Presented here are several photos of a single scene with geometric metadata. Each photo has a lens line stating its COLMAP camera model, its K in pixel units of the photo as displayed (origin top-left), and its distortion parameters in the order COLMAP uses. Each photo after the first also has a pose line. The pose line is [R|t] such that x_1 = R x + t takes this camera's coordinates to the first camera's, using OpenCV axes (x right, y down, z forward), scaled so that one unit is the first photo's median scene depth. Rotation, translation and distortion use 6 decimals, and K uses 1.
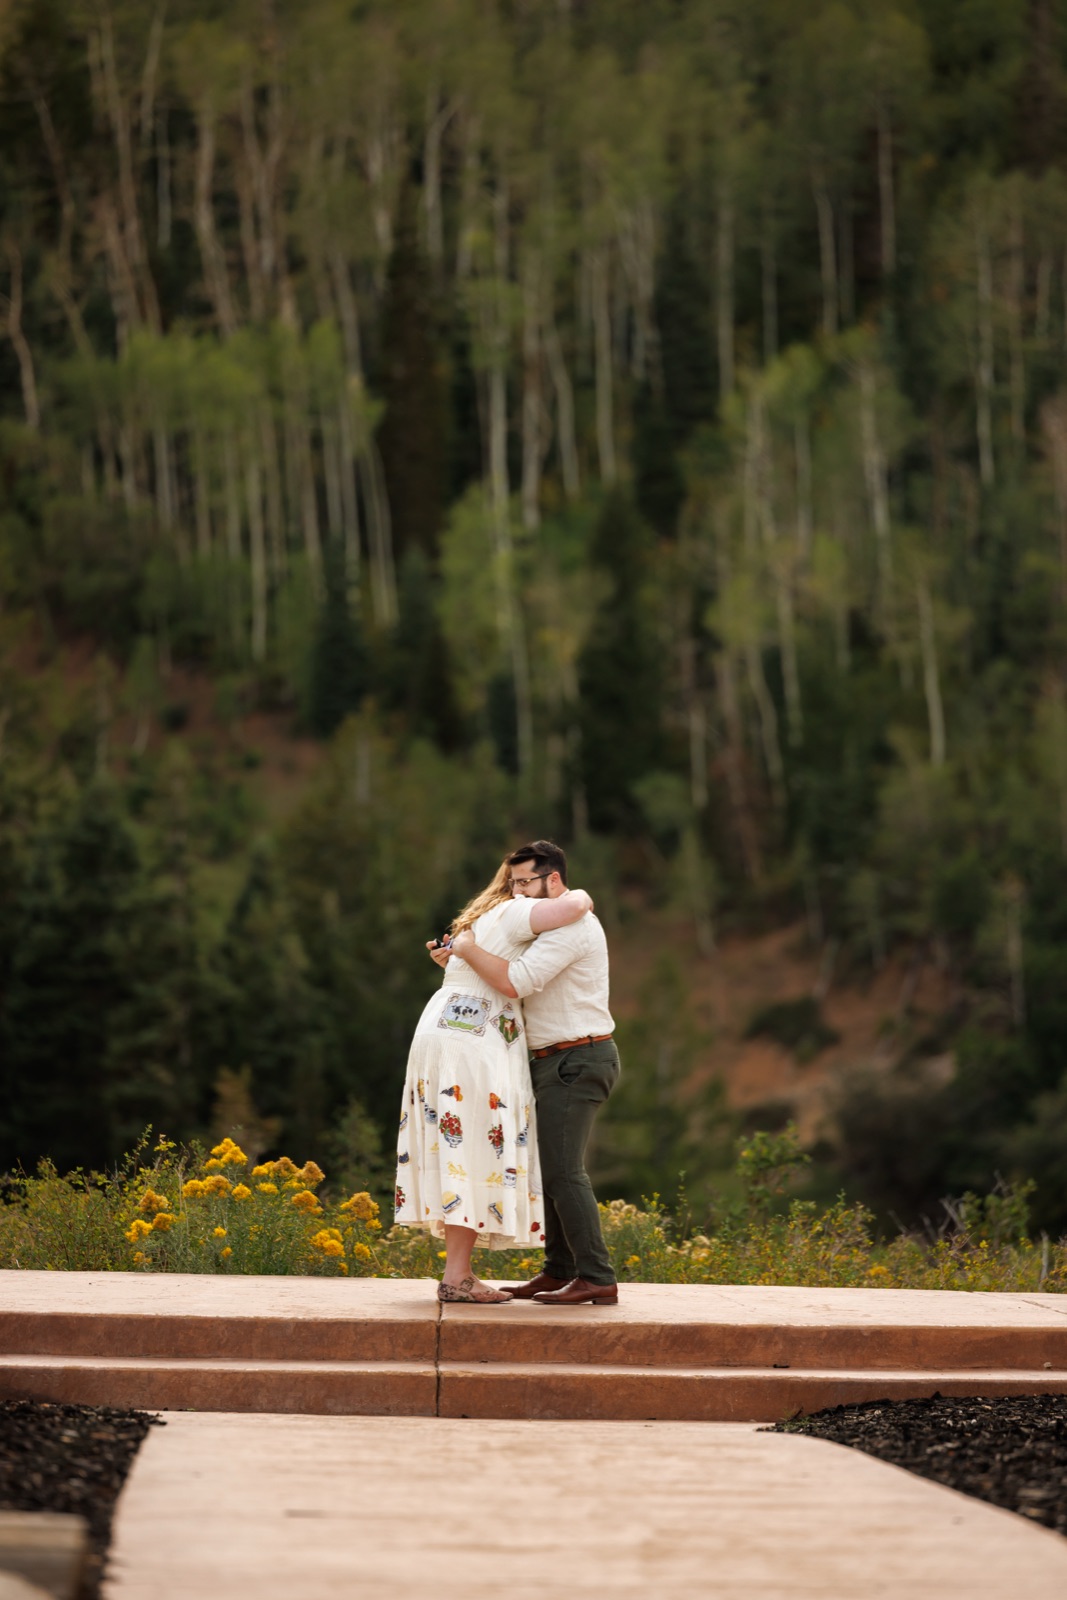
lens RADIAL K [[5931.4, 0, 534.3], [0, 5931.4, 784.4], [0, 0, 1]] dist [-0.046275, 0.000000]
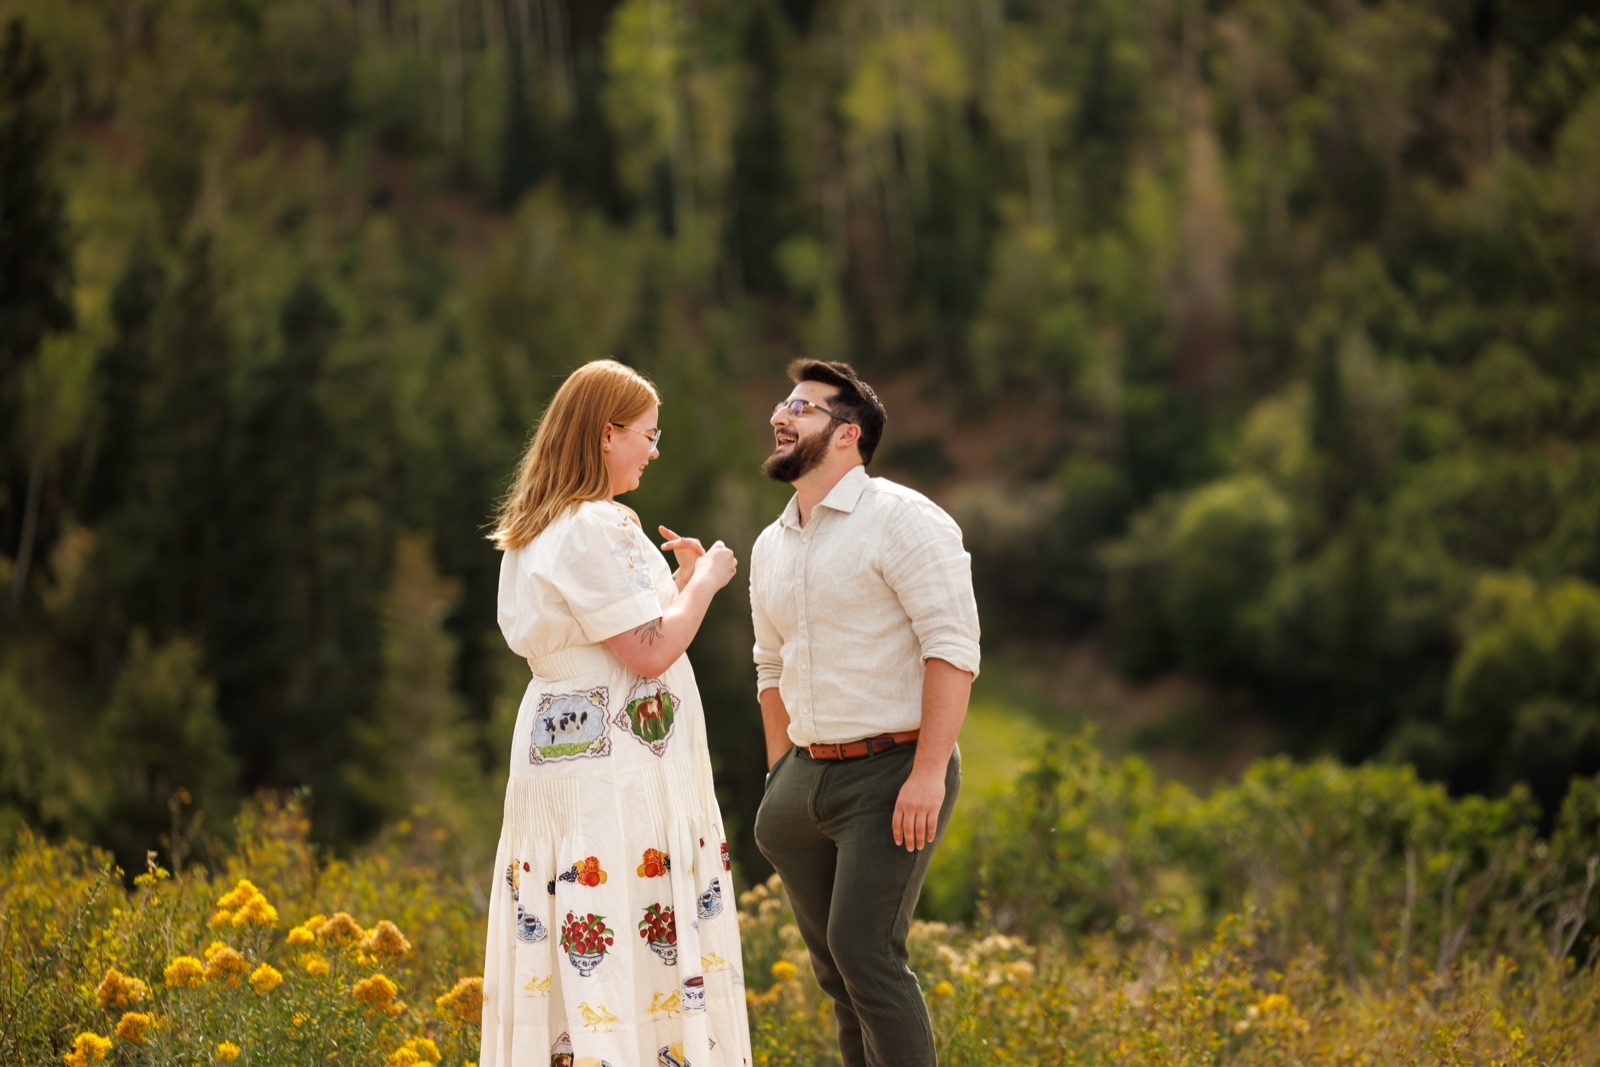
lens RADIAL K [[9456.0, 0, 803.5], [0, 9456.0, 537.0], [0, 0, 1]] dist [0.283370, 0.000000]
pose [[0.999773, -0.012783, 0.017041, -0.010406], [0.012090, 0.999120, 0.040165, -0.018085], [-0.017540, -0.039950, 0.999048, -0.832119]]
